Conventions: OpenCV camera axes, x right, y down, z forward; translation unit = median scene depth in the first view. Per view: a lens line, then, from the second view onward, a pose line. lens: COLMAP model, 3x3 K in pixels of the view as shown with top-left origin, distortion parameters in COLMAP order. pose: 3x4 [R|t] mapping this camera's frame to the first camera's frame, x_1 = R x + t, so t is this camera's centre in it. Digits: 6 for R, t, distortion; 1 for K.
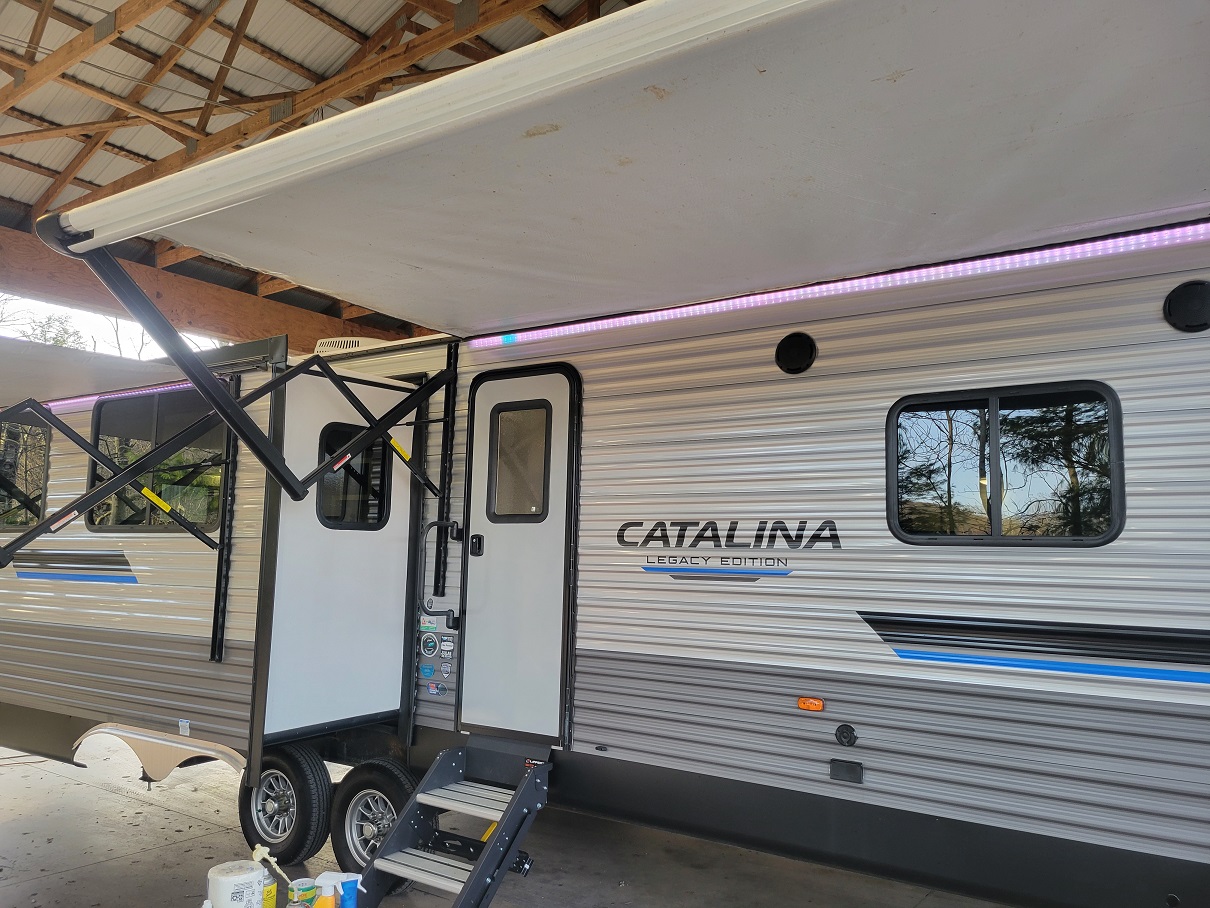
lens RADIAL K [[930.6, 0, 605.0], [0, 930.6, 454.0], [0, 0, 1]] dist [0.010480, 0.003125]
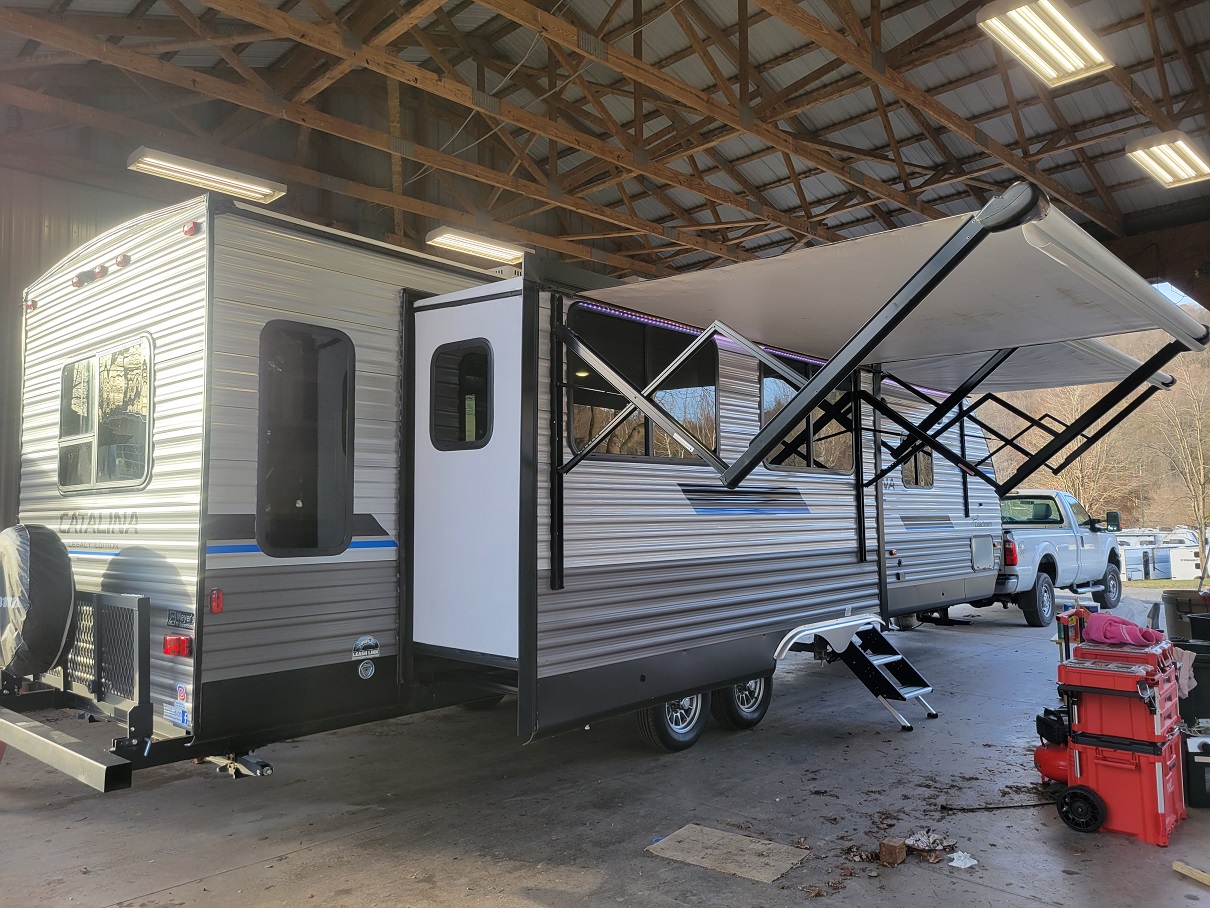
lens RADIAL K [[930.6, 0, 605.0], [0, 930.6, 454.0], [0, 0, 1]] dist [0.010480, 0.003125]
pose [[0.131503, 0.037507, 0.990606, -1.939135], [-0.121129, 0.992404, -0.021495, 0.129366], [-0.983888, -0.117164, 0.135047, 1.204819]]
